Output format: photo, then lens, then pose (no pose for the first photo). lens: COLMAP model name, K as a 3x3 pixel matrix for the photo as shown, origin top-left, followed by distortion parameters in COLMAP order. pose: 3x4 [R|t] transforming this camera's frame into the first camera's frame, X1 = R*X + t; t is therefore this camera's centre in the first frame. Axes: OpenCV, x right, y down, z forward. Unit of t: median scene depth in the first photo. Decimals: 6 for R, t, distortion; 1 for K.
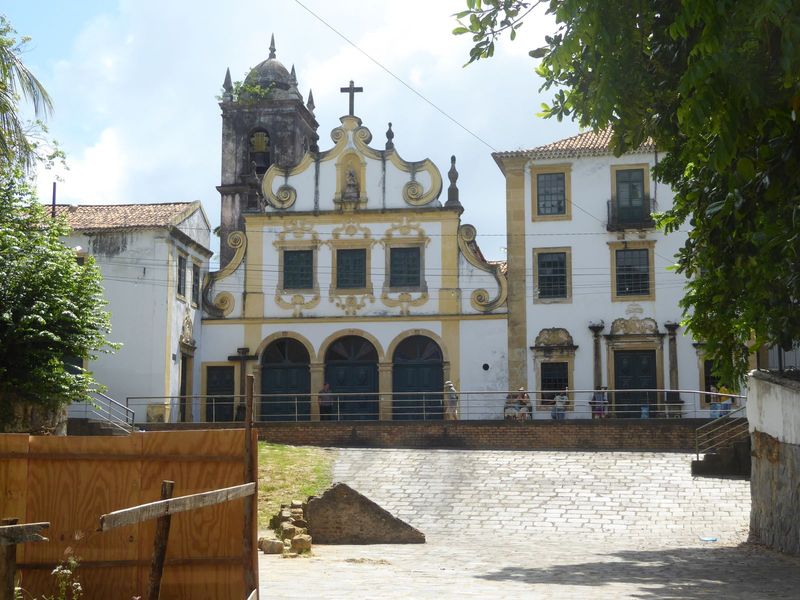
lens RADIAL K [[1386.8, 0, 400.6], [0, 1386.8, 297.6], [0, 0, 1]] dist [0.123149, 0.000000]
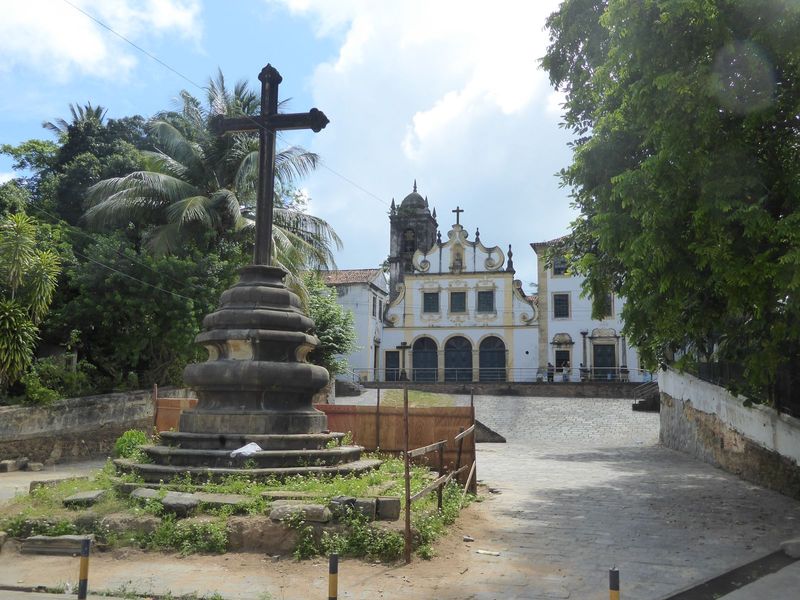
lens RADIAL K [[800.2, 0, 400.2], [0, 800.2, 302.8], [0, 0, 1]] dist [0.018934, 0.000000]
pose [[0.996717, 0.000401, -0.080969, -0.025887], [0.000127, 0.999979, 0.006510, -0.027971], [0.080970, -0.006499, 0.996695, -0.144030]]
